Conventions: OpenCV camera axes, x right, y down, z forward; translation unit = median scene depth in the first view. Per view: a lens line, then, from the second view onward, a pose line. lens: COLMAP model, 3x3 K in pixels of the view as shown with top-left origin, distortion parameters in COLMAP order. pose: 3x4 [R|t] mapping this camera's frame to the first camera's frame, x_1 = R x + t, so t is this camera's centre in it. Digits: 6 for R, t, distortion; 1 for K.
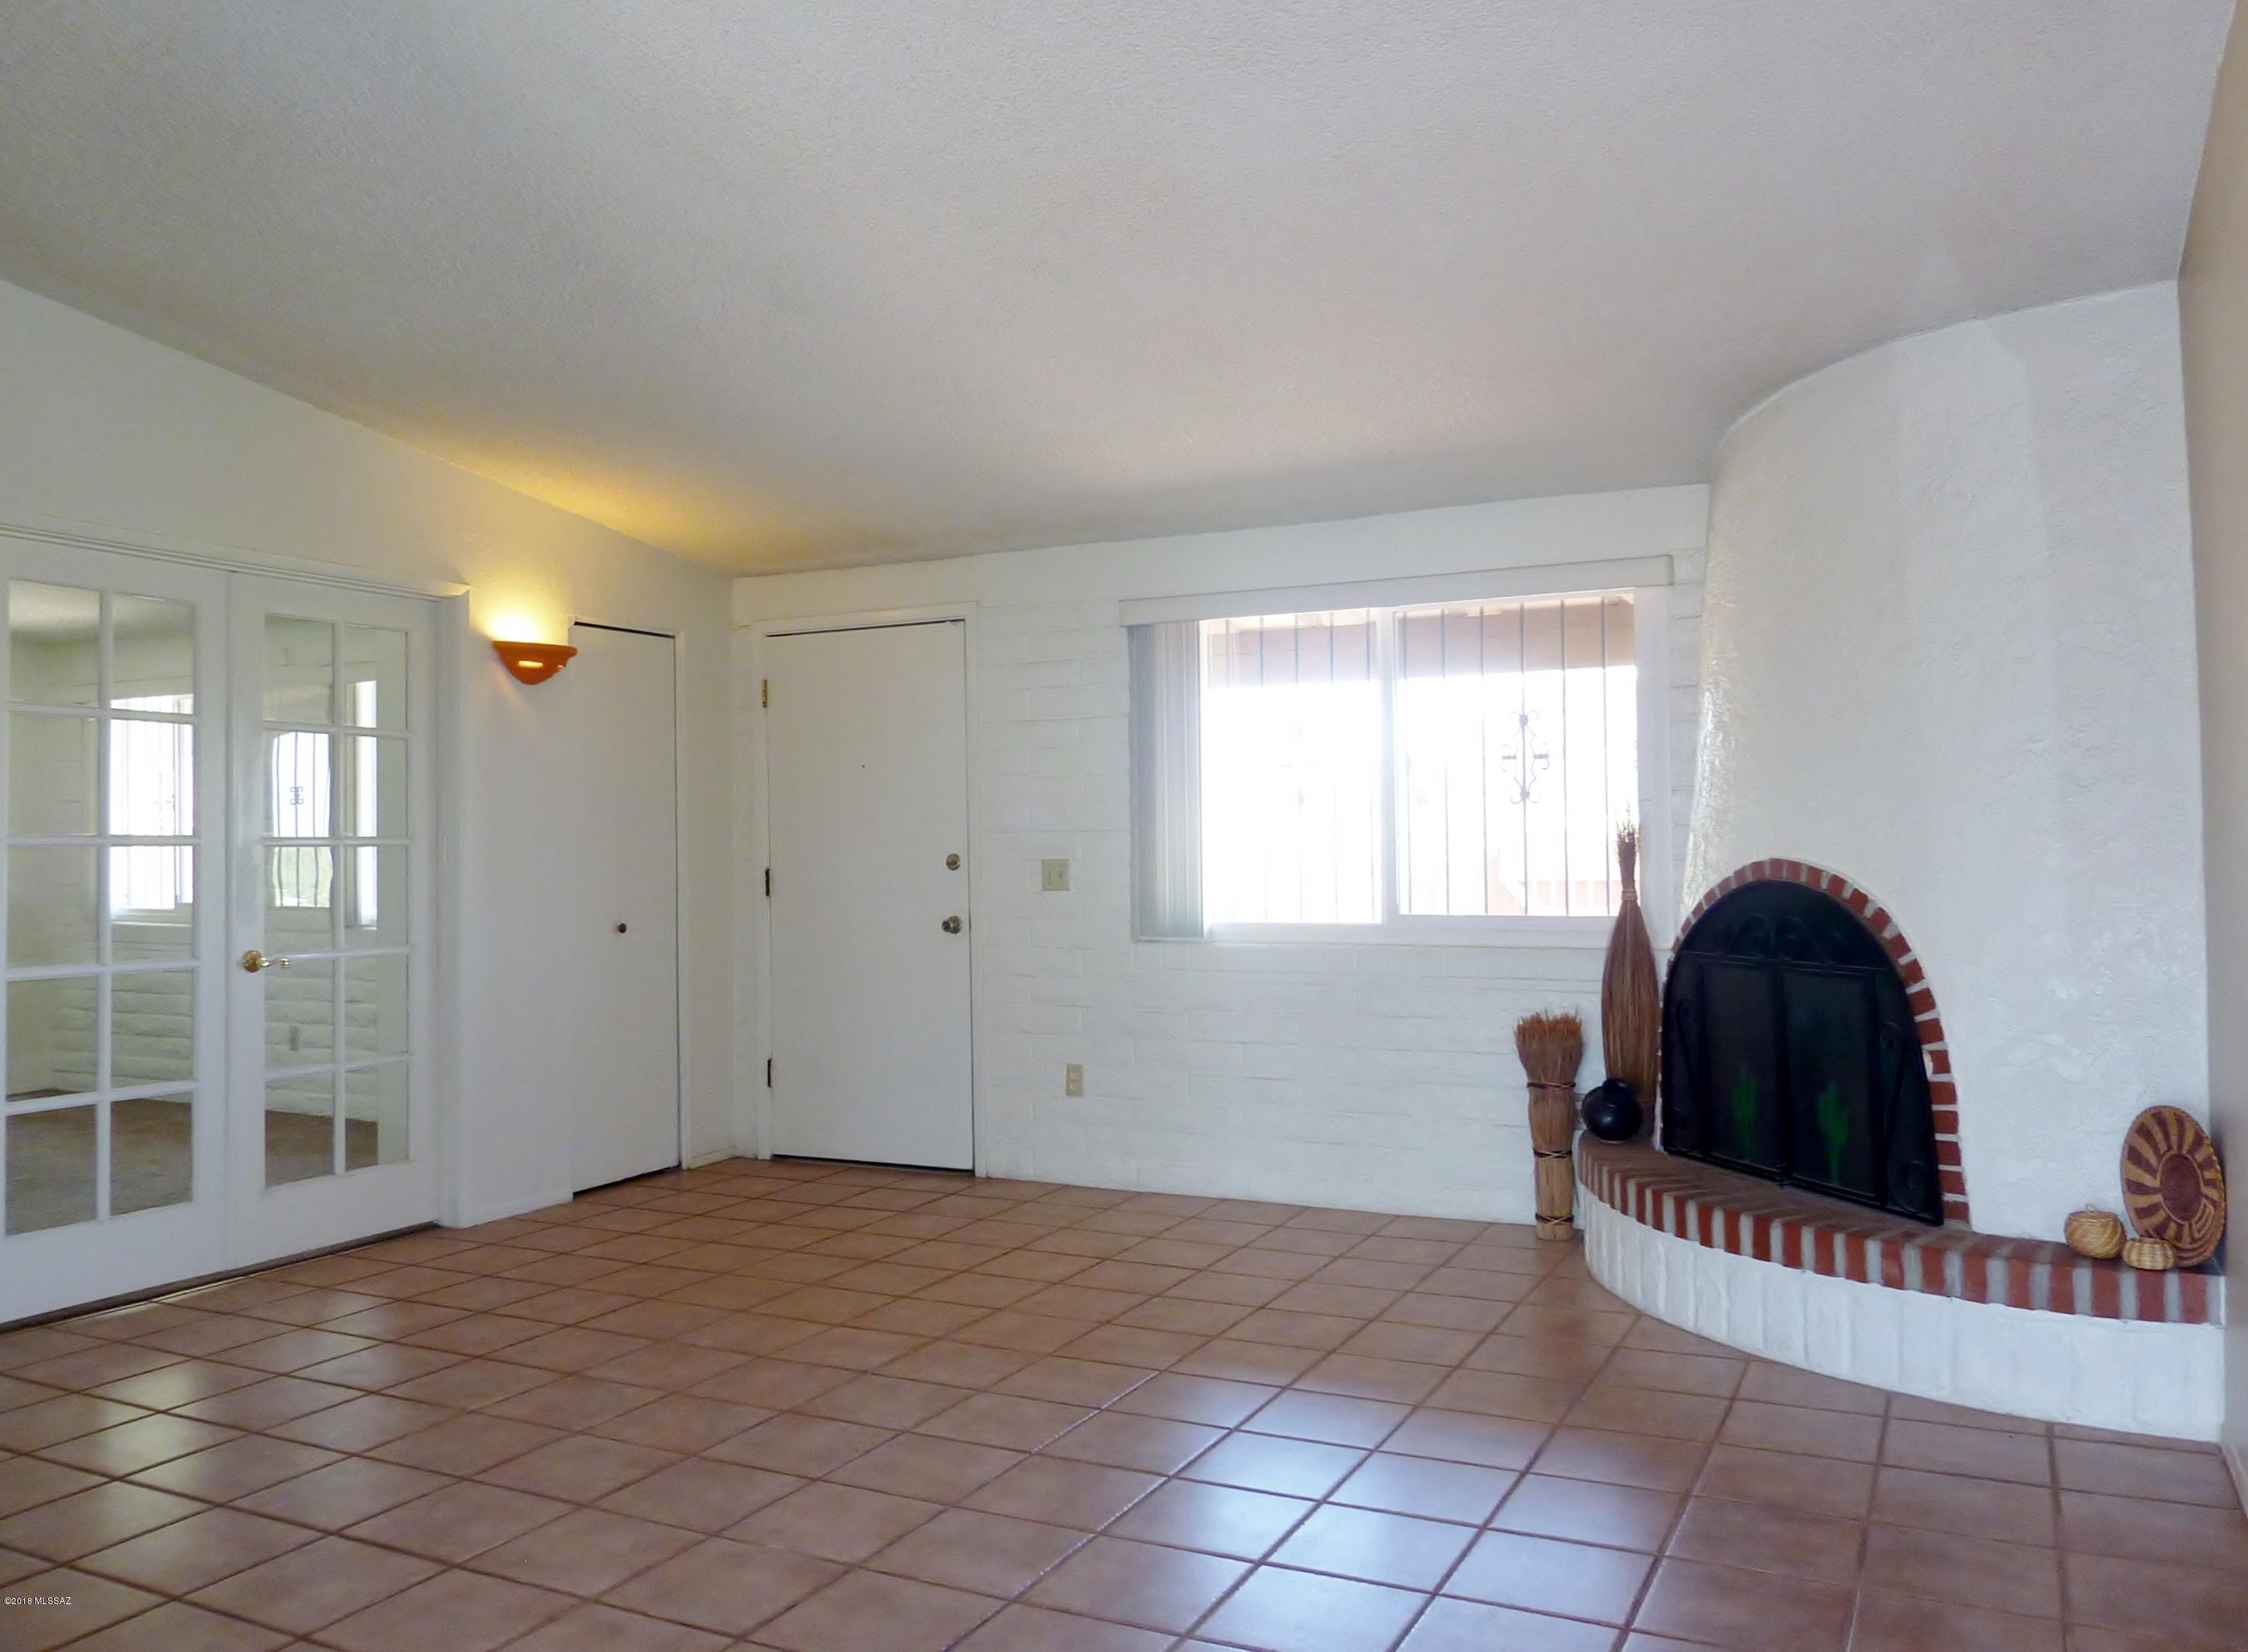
lens RADIAL K [[1763.9, 0, 1104.1], [0, 1763.9, 823.6], [0, 0, 1]] dist [-0.032276, -0.005471]
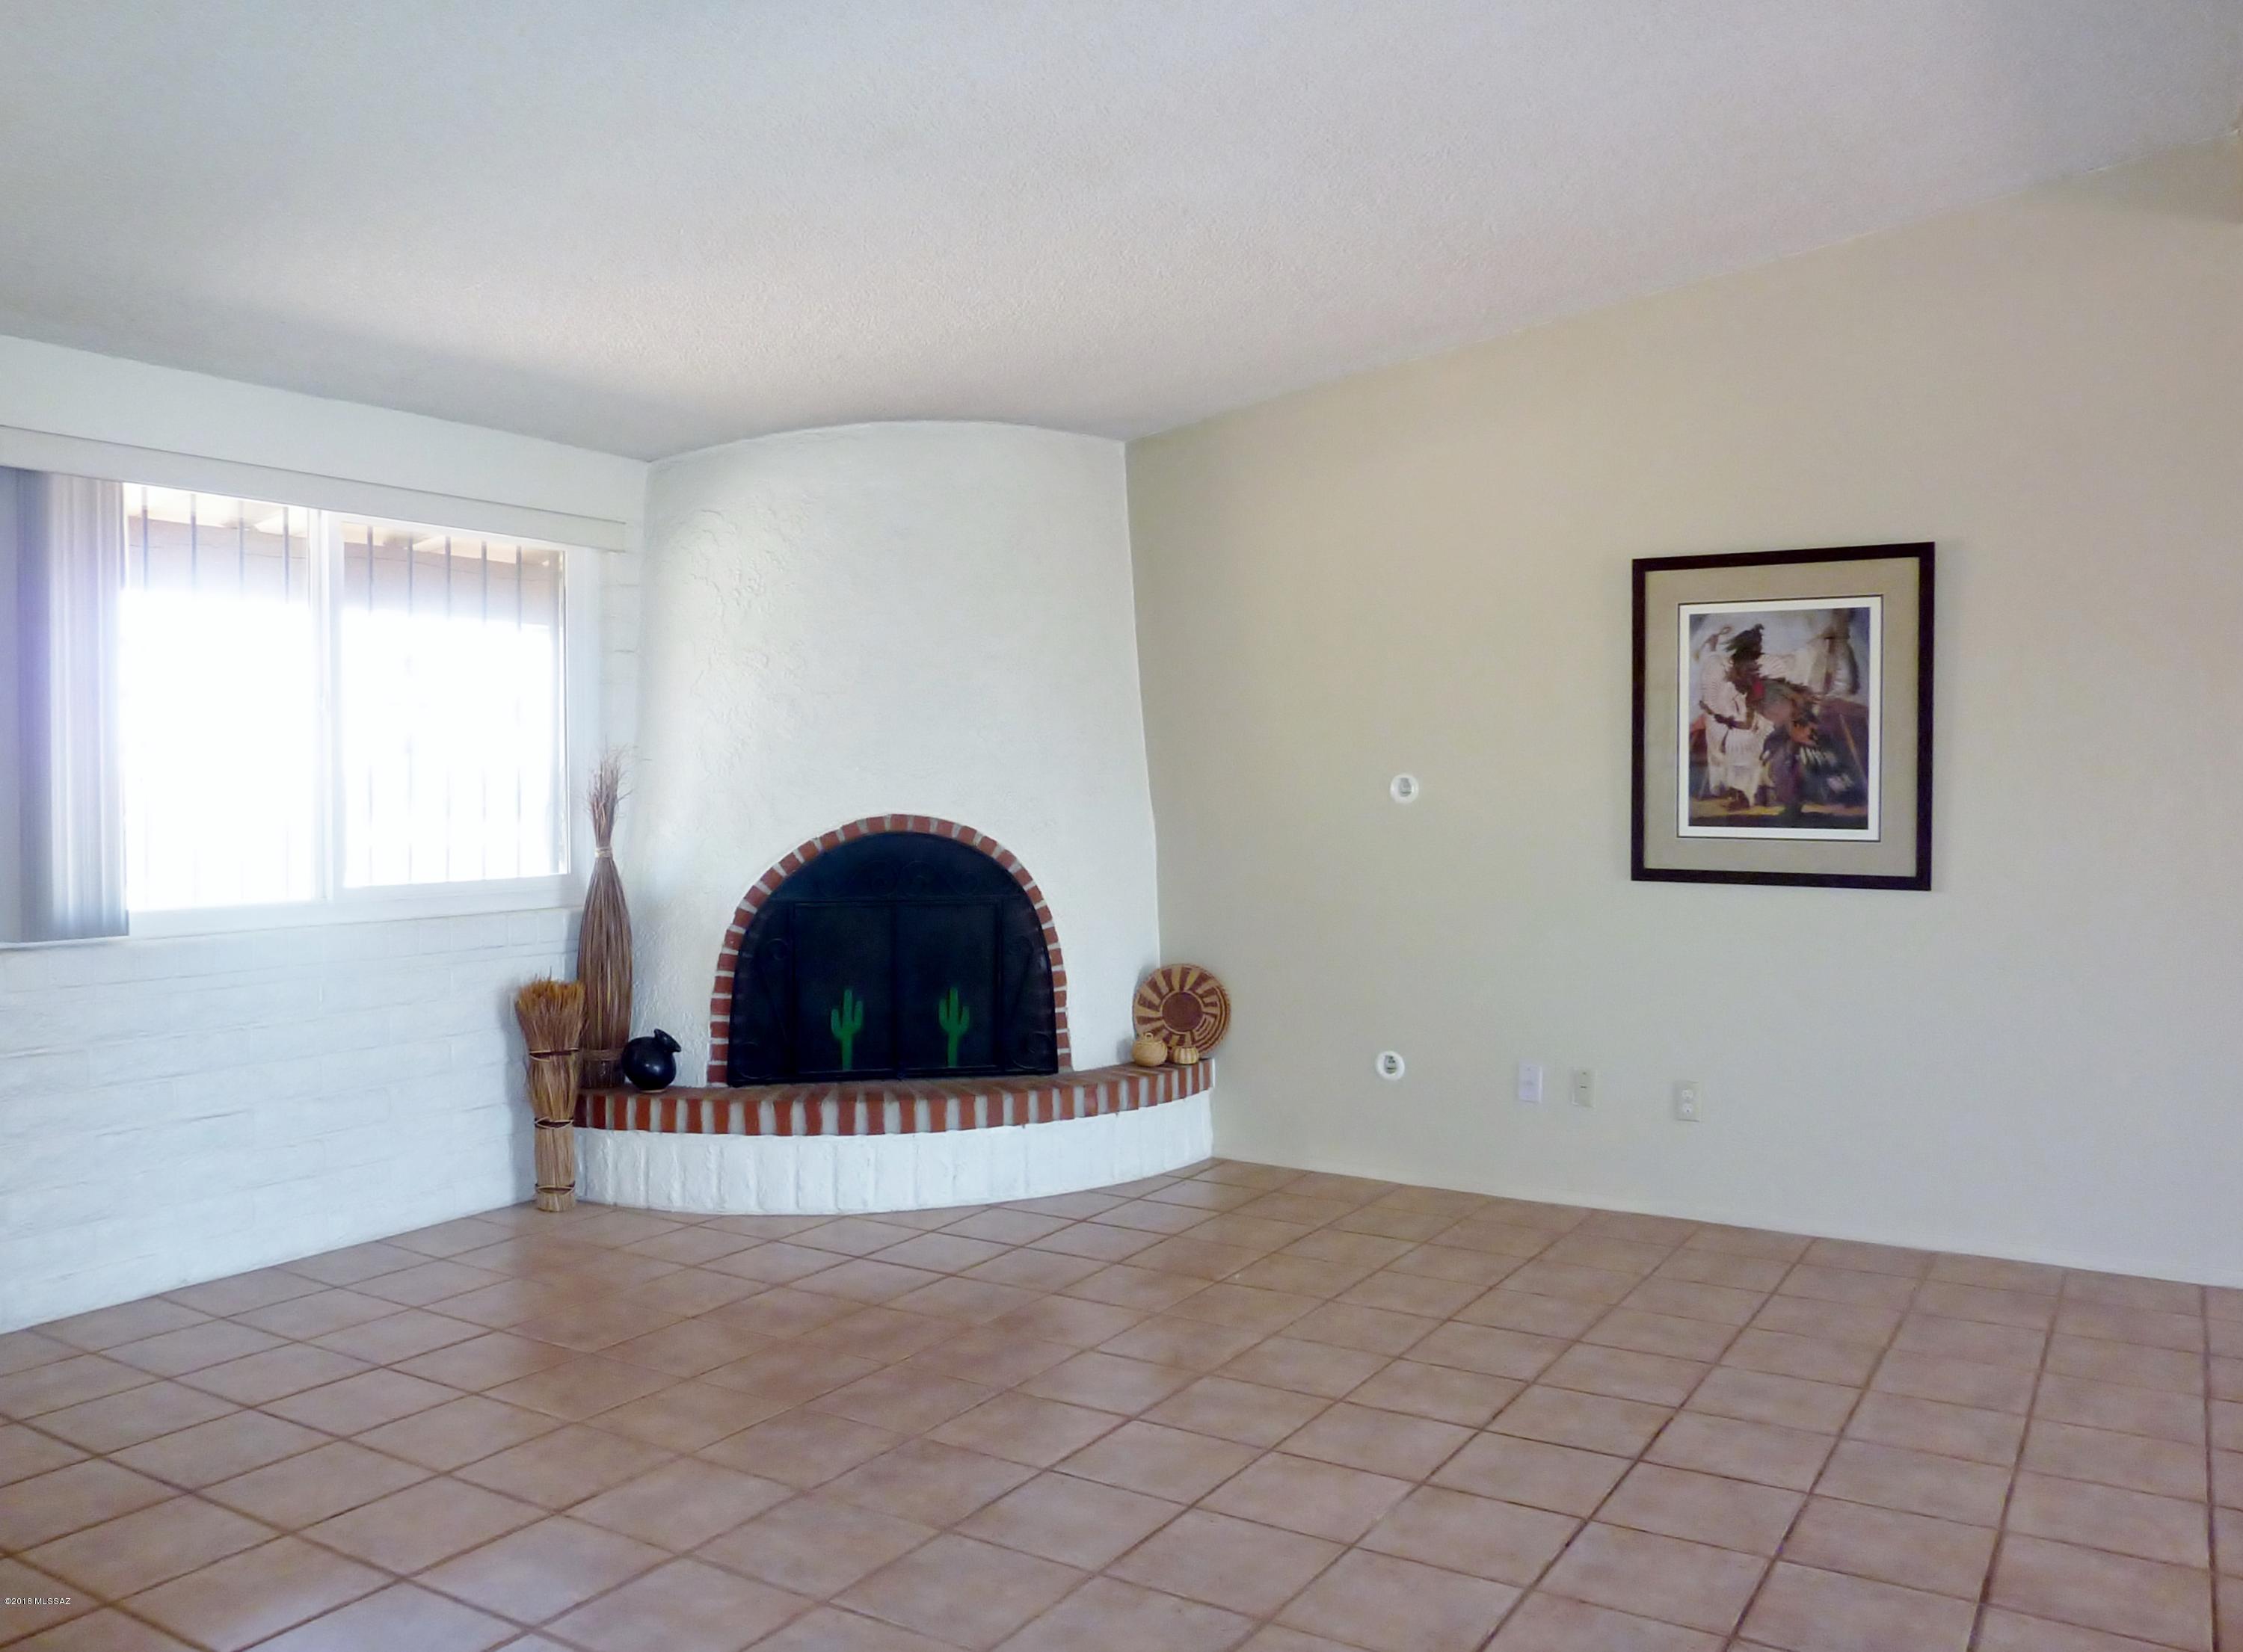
lens RADIAL K [[1759.9, 0, 1101.7], [0, 1759.9, 823.6], [0, 0, 1]] dist [-0.032276, -0.005471]
pose [[0.088996, -0.018673, 0.995857, -0.926310], [-0.012020, 0.999731, 0.019820, 0.000406], [-0.995959, -0.013734, 0.088748, 0.839507]]
